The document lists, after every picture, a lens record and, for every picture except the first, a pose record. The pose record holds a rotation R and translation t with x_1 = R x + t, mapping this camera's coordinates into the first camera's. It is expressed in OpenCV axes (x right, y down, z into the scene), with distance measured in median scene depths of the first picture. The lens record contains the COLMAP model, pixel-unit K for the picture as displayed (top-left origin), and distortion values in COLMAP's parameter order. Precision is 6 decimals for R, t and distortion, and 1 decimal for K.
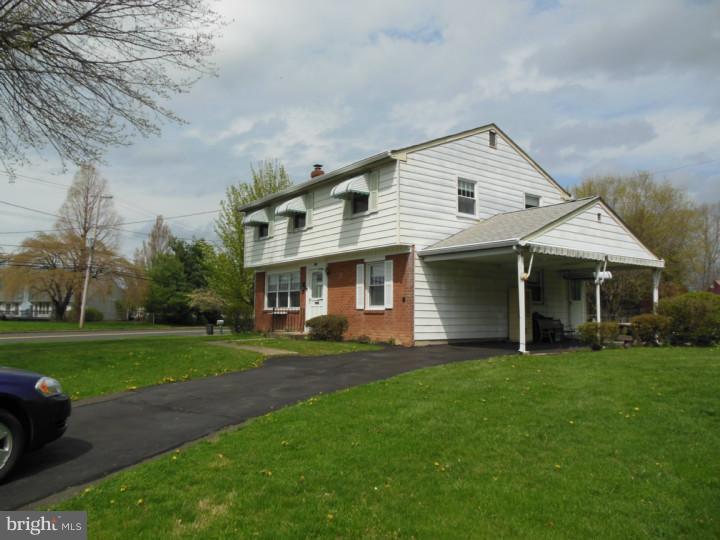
lens RADIAL K [[505.8, 0, 368.2], [0, 505.8, 256.7], [0, 0, 1]] dist [-0.001243, 0.001970]
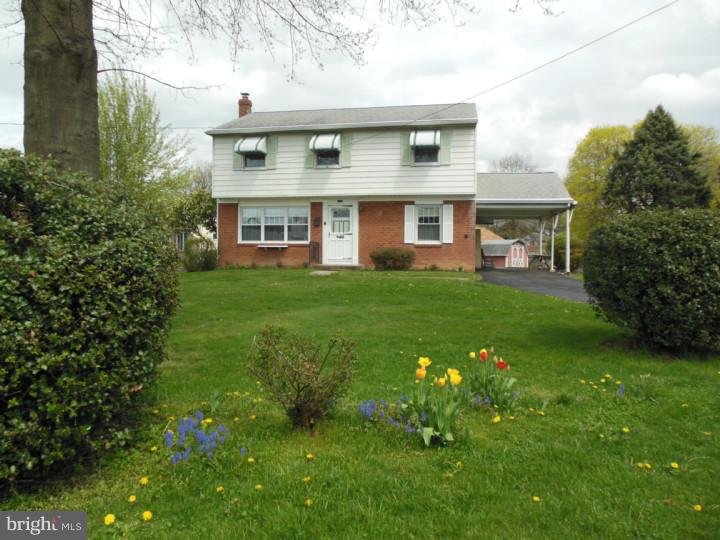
lens RADIAL K [[505.8, 0, 368.2], [0, 505.8, 256.7], [0, 0, 1]] dist [-0.001243, 0.001970]
pose [[0.746875, 0.008551, 0.664910, -0.813579], [-0.079288, 0.993929, 0.076279, 0.048149], [-0.660221, -0.109690, 0.743018, 0.161553]]
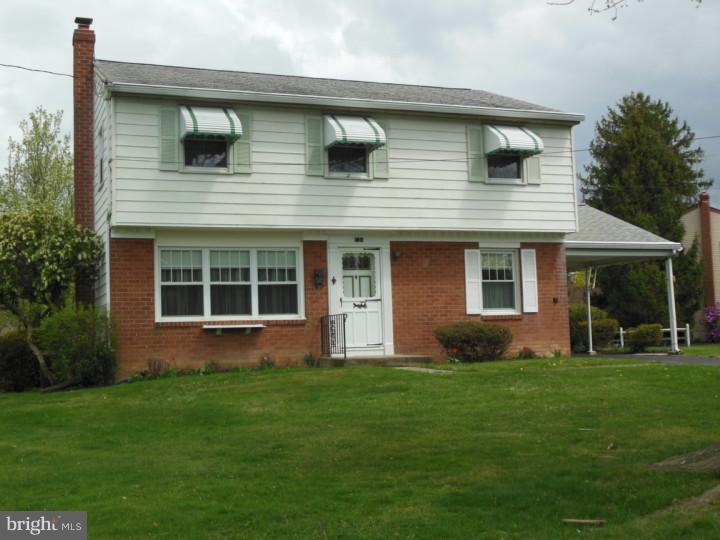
lens RADIAL K [[992.0, 0, 360.0], [0, 992.0, 270.0], [0, 0, 1]] dist [0.004137, -0.010888]
pose [[0.257626, 0.064508, 0.964089, -1.267345], [-0.068669, 0.996468, -0.048325, 0.110875], [-0.963802, -0.053753, 0.261146, 0.738810]]
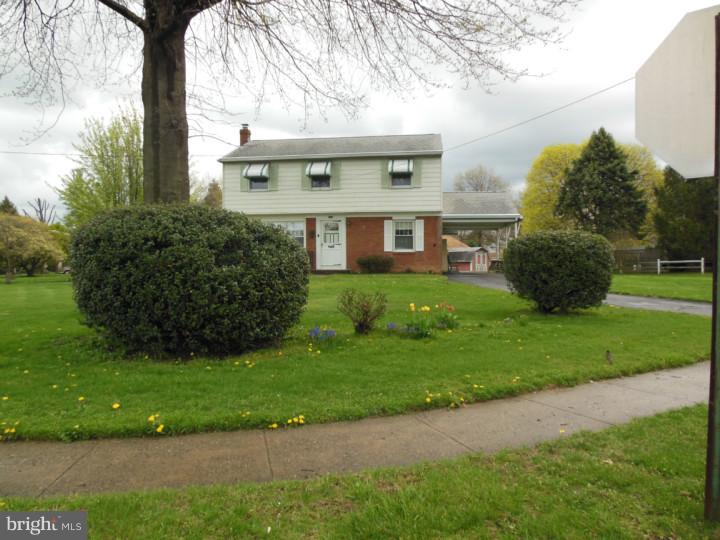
lens RADIAL K [[493.2, 0, 360.0], [0, 493.2, 270.0], [0, 0, 1]] dist [-0.003433, -0.001095]
pose [[0.719239, -0.005941, 0.694737, -0.980081], [-0.072316, 0.993892, 0.083365, 0.041197], [-0.690988, -0.110200, 0.714416, 0.033667]]
